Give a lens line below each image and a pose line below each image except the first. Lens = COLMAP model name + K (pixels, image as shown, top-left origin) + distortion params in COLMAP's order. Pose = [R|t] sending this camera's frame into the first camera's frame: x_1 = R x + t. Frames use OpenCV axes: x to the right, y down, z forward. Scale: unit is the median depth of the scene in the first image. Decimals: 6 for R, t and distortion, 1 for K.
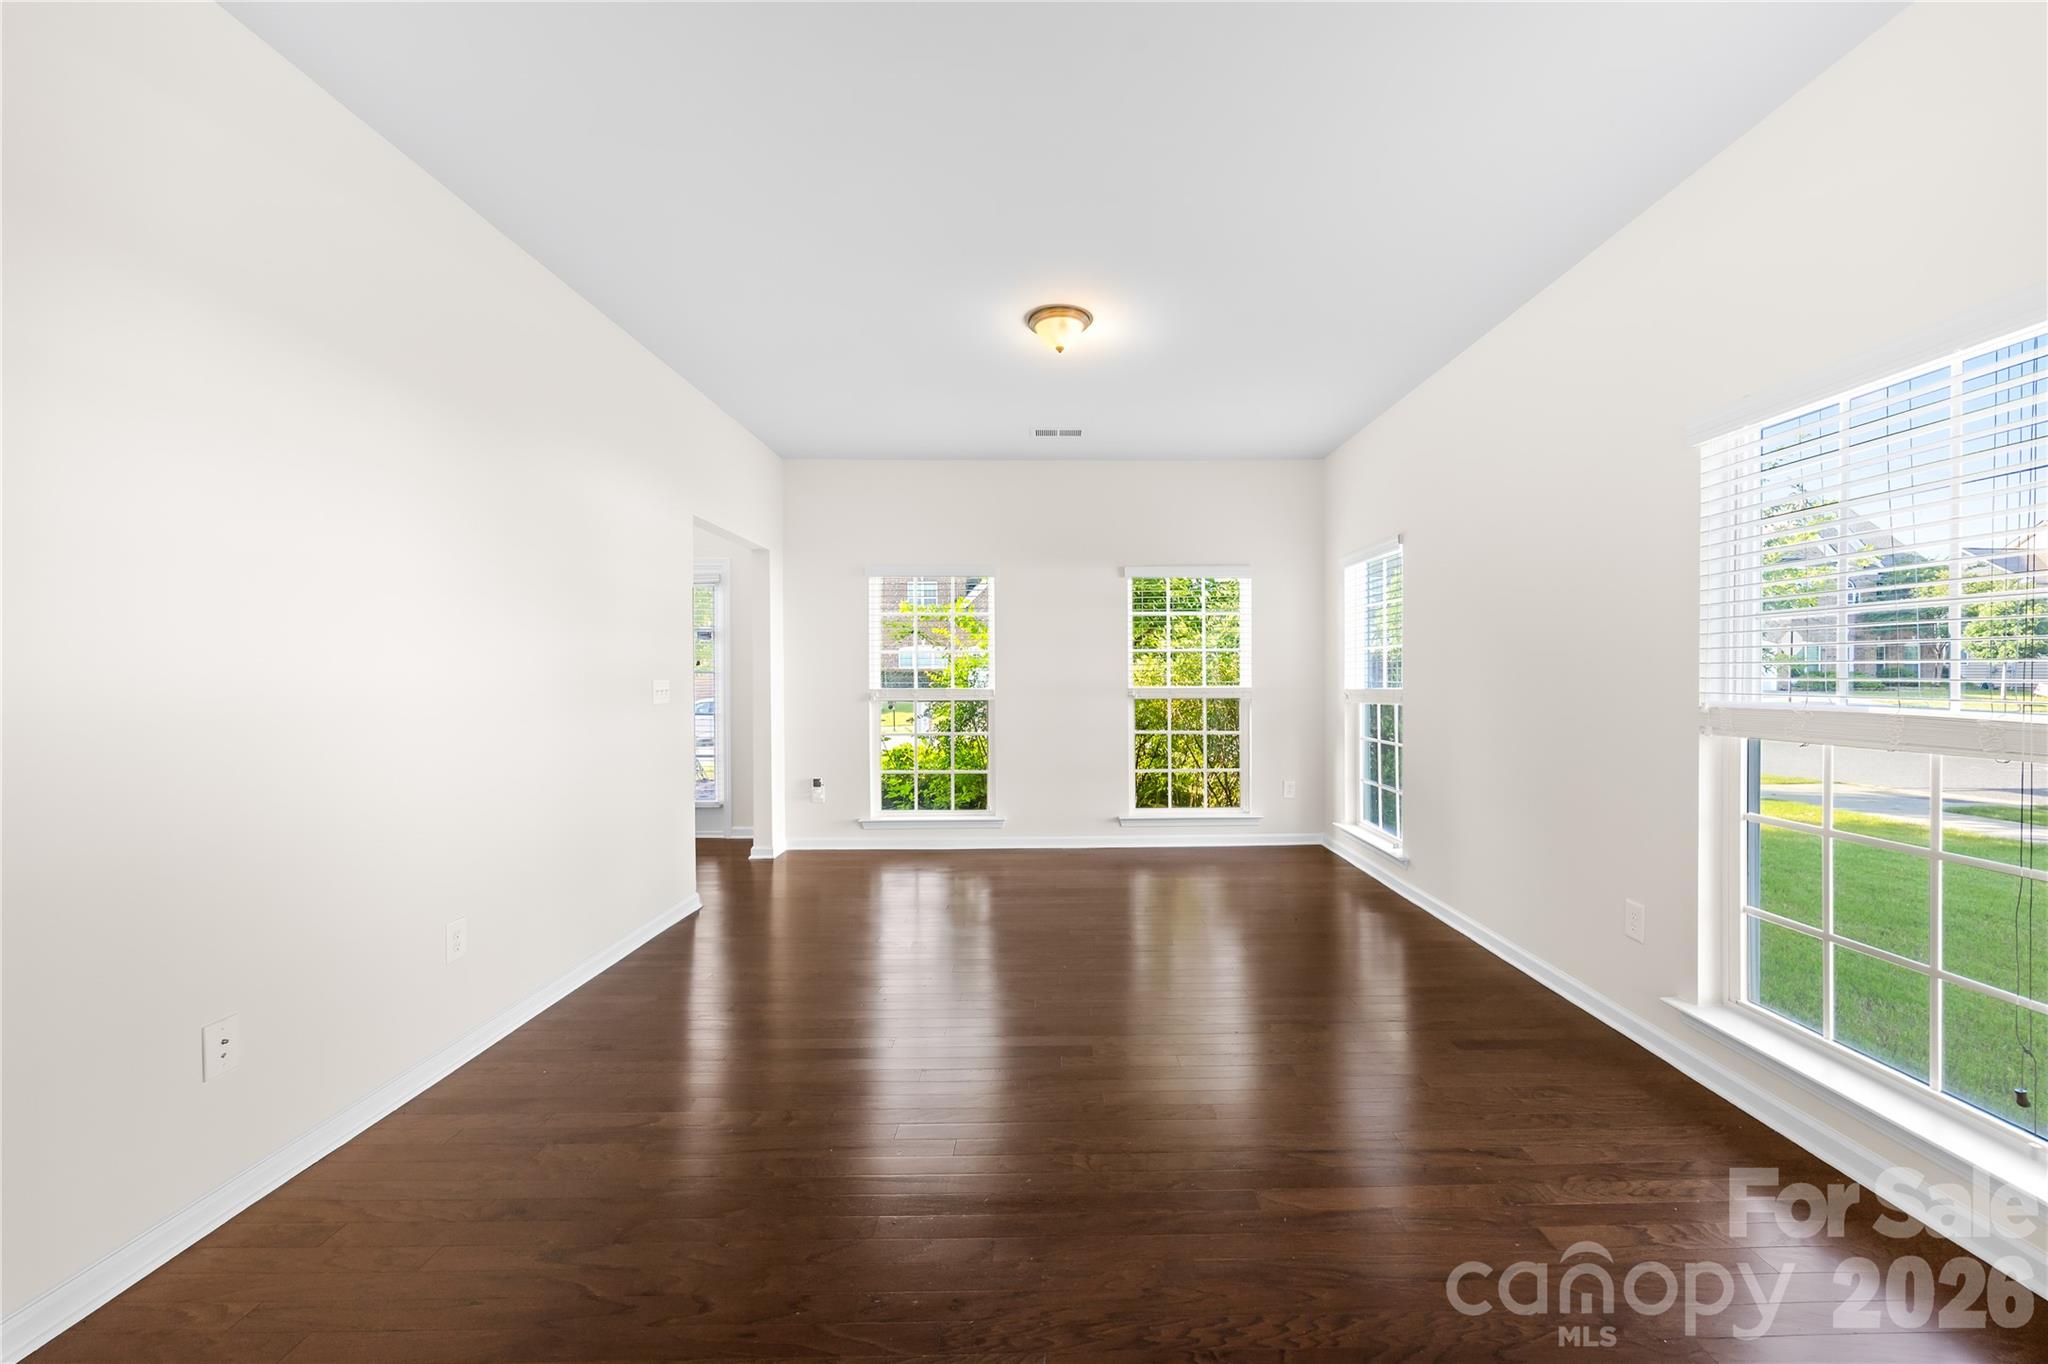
lens RADIAL K [[806.2, 0, 1039.1], [0, 806.2, 675.6], [0, 0, 1]] dist [-0.000898, -0.000510]
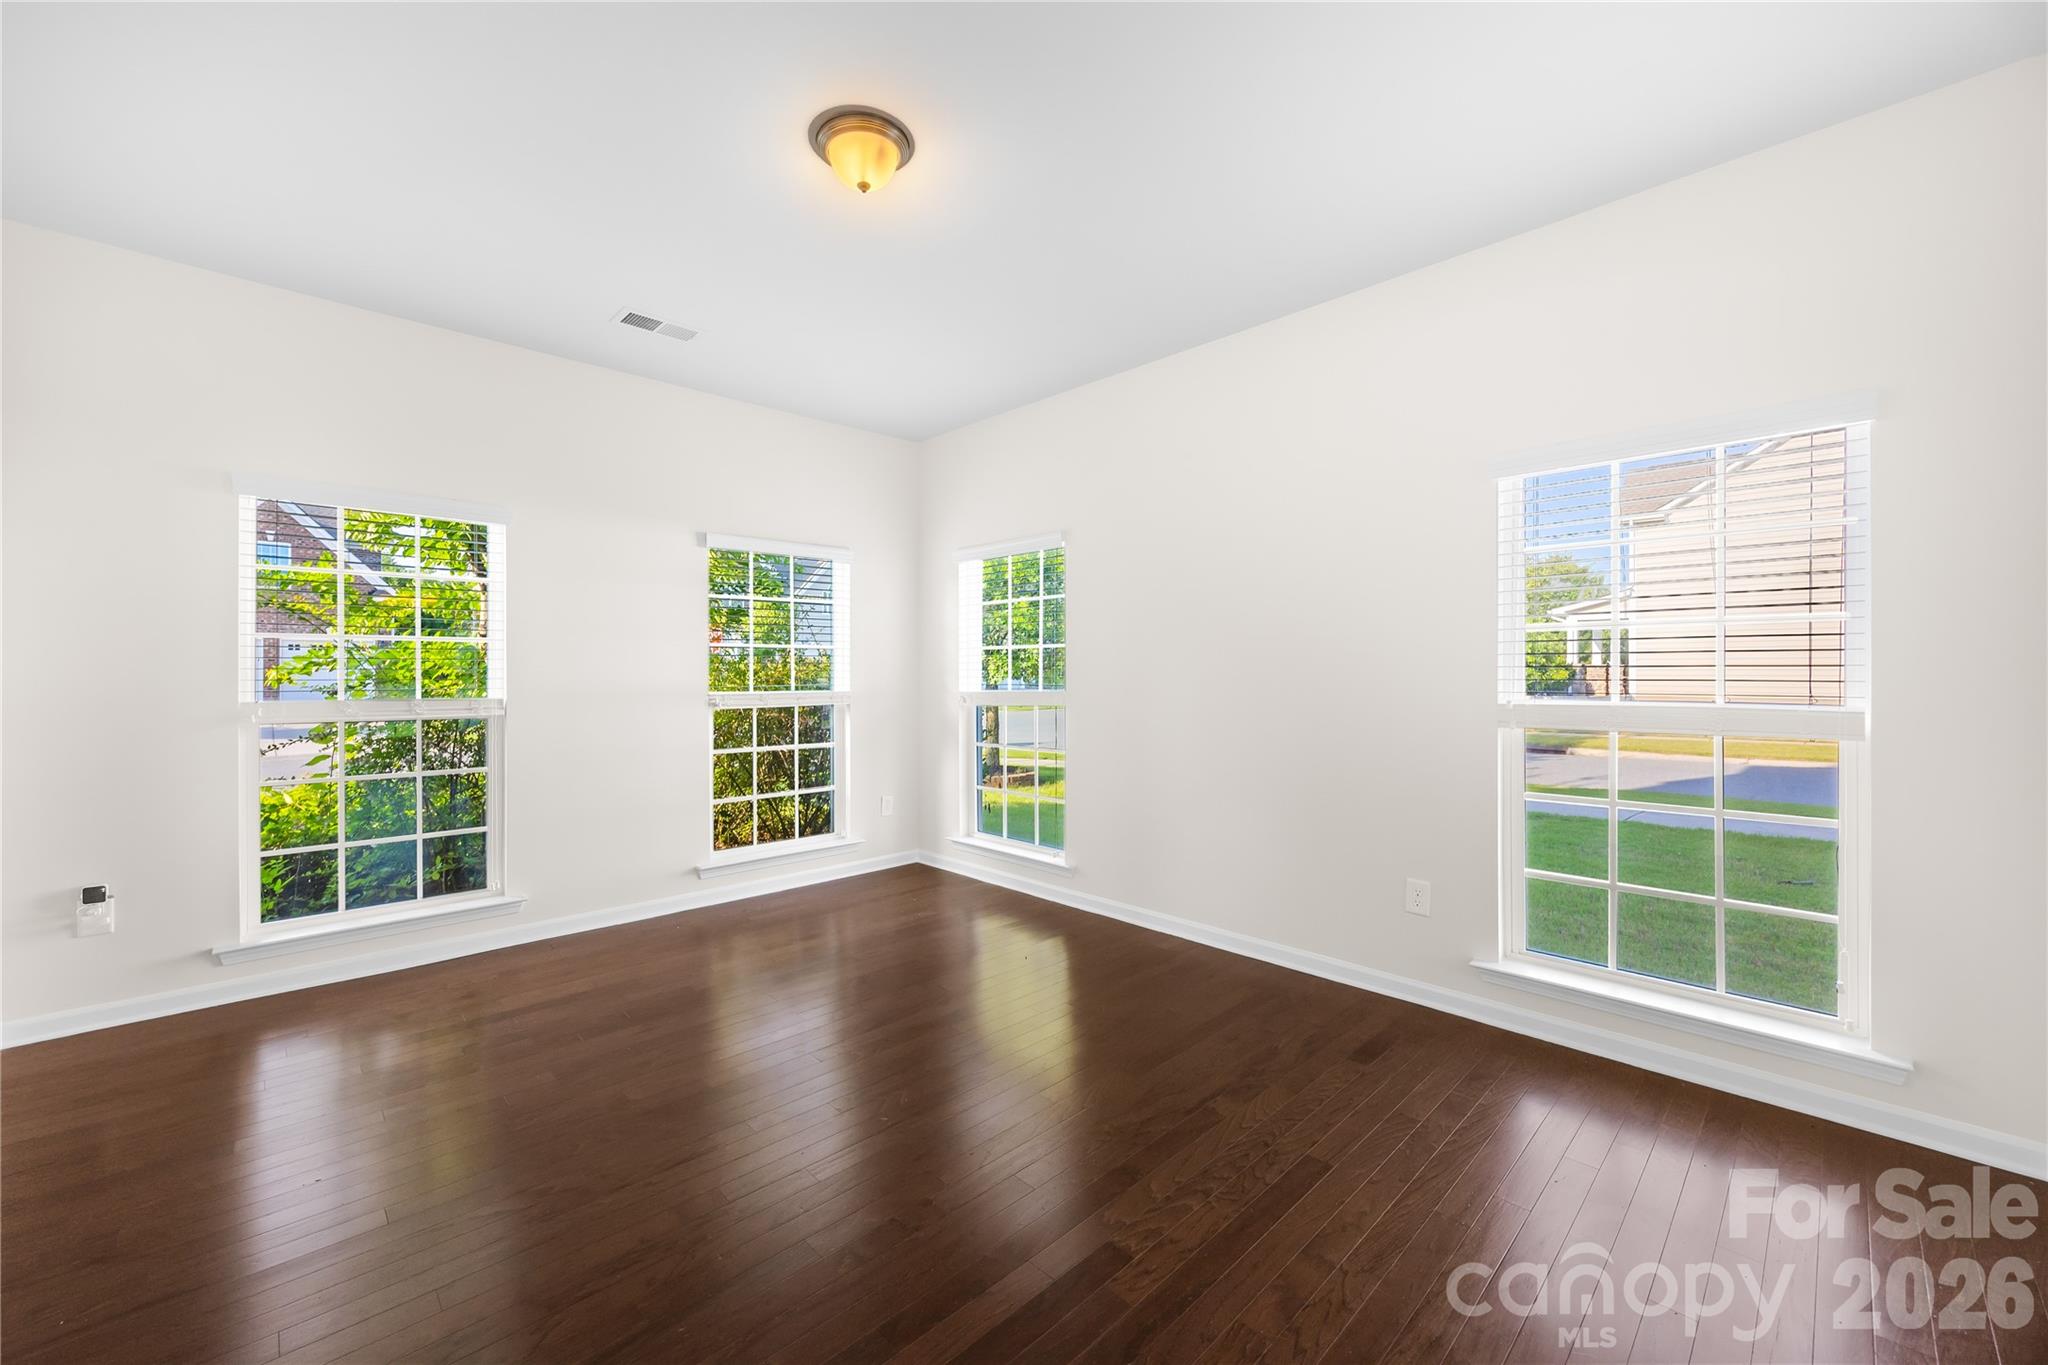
lens RADIAL K [[806.2, 0, 968.5], [0, 806.2, 665.9], [0, 0, 1]] dist [-0.000898, -0.000510]
pose [[0.729155, 0.012859, 0.684228, -0.228505], [-0.002314, 0.999864, -0.016325, 0.000903], [-0.684345, 0.010320, 0.729085, 0.283913]]
